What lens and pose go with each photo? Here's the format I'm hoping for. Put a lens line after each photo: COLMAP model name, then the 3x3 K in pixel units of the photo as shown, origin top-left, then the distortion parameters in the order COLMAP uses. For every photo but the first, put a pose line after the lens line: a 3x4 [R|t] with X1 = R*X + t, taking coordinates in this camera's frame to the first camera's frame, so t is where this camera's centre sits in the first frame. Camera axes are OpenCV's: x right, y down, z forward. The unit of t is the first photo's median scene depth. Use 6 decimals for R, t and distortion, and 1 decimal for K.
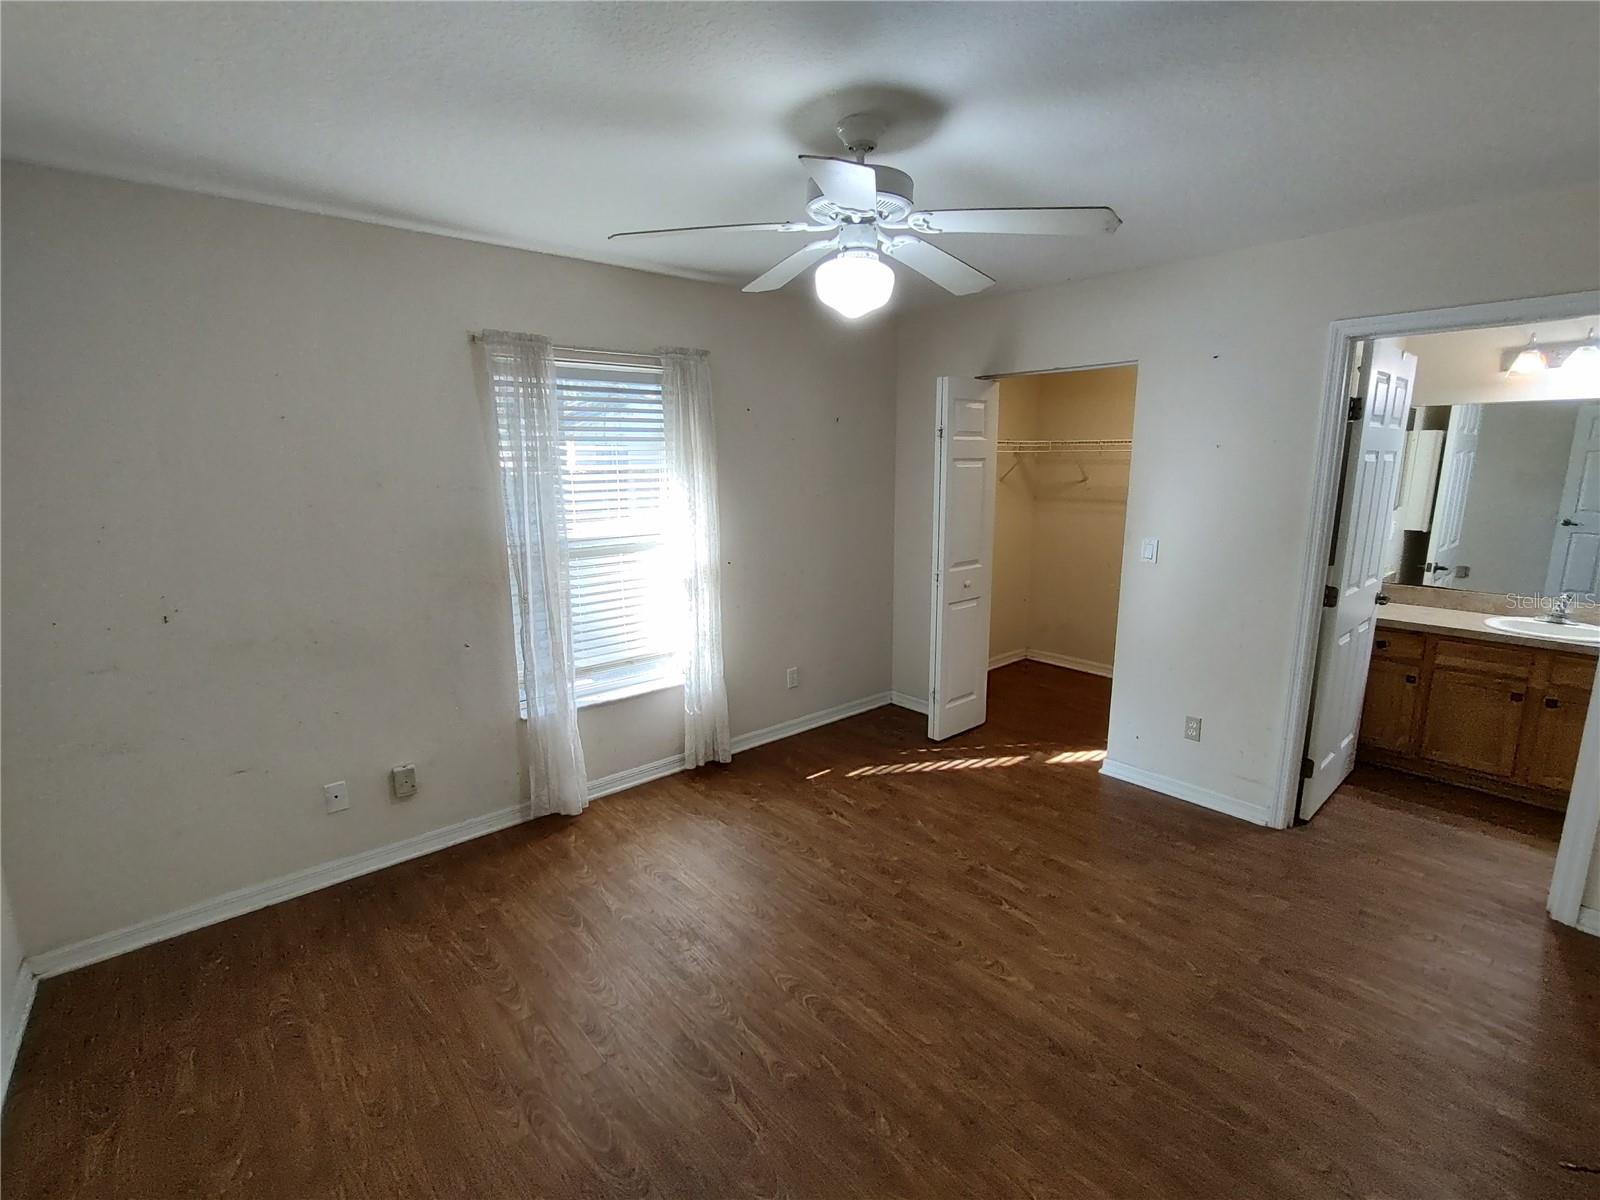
lens RADIAL K [[721.9, 0, 790.5], [0, 721.9, 606.2], [0, 0, 1]] dist [-0.000649, 0.003122]
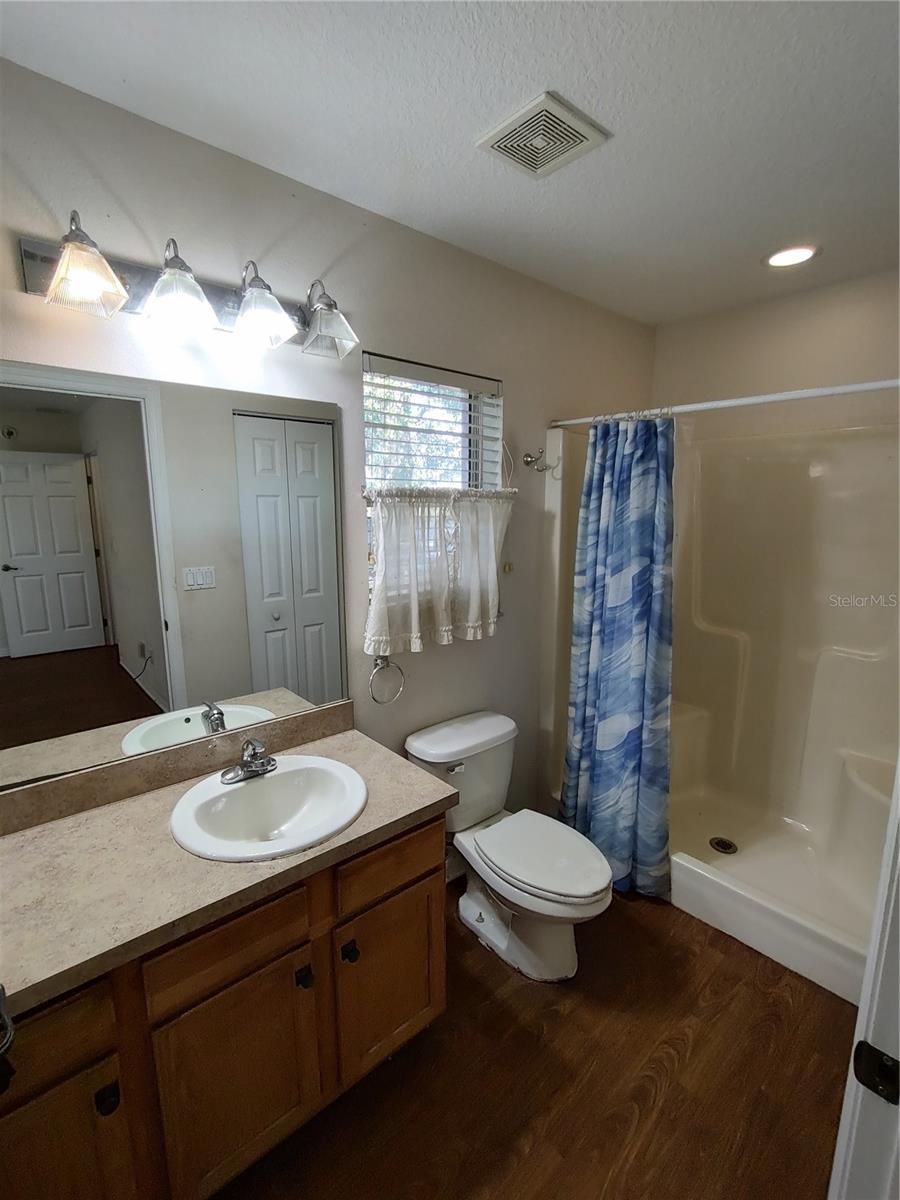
lens RADIAL K [[541.4, 0, 454.0], [0, 541.4, 592.1], [0, 0, 1]] dist [-0.000649, 0.003122]
pose [[-0.019329, -0.158529, 0.987165, 0.639983], [0.203144, 0.966132, 0.159129, -0.153911], [-0.978958, 0.203613, 0.013530, 0.792031]]
